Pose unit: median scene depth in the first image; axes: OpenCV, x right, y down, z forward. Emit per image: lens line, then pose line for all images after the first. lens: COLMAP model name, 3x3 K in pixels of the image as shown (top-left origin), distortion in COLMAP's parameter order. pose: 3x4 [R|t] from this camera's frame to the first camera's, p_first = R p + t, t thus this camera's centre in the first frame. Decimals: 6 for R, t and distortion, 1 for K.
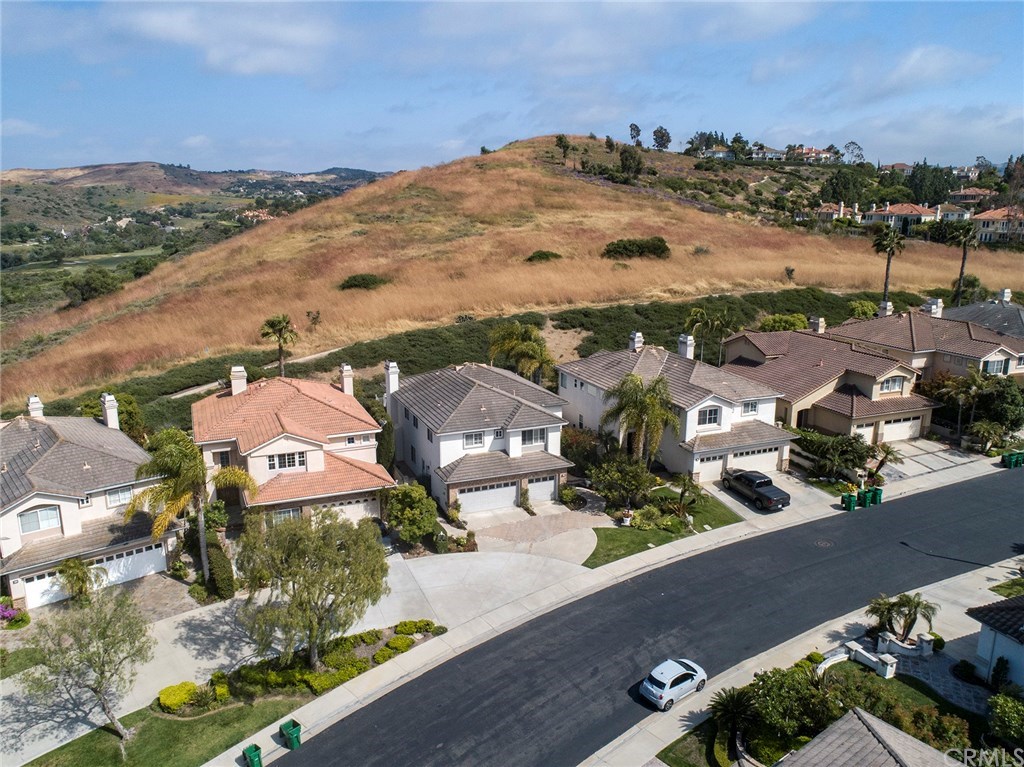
lens RADIAL K [[770.4, 0, 509.2], [0, 770.4, 384.0], [0, 0, 1]] dist [-0.024719, 0.009190]
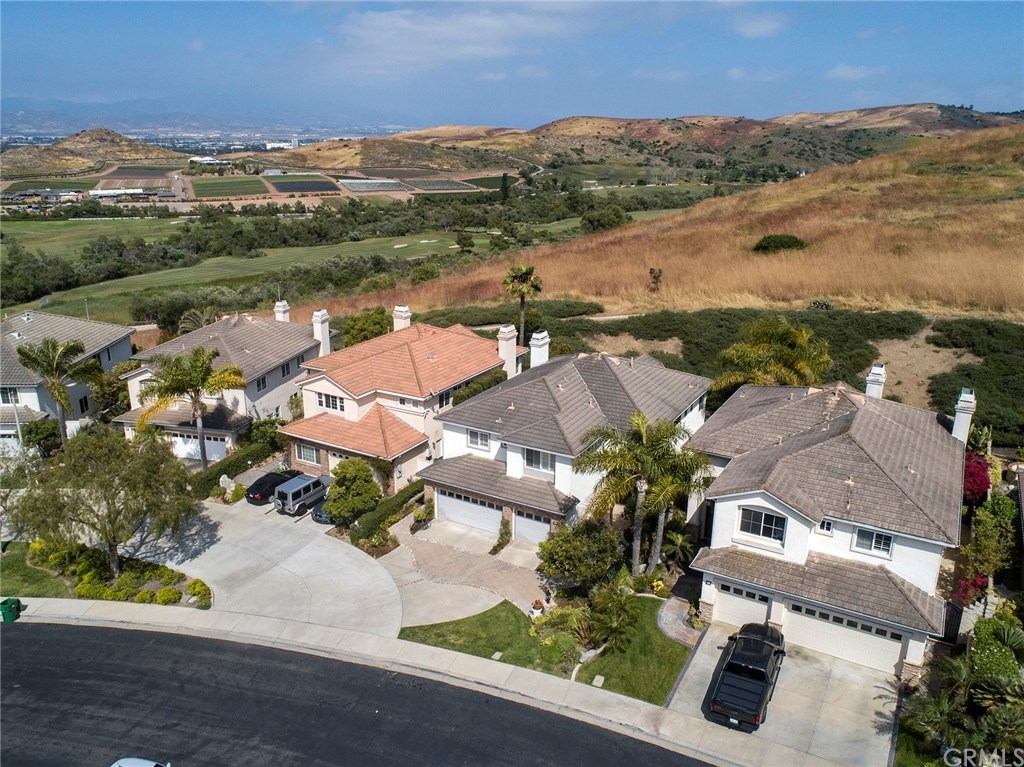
lens RADIAL K [[770.4, 0, 509.2], [0, 770.4, 384.0], [0, 0, 1]] dist [-0.024719, 0.009190]
pose [[0.605731, 0.241768, -0.758049, 0.556405], [-0.189319, 0.969150, 0.157818, -0.115497], [0.772818, 0.047918, 0.632816, 0.480108]]
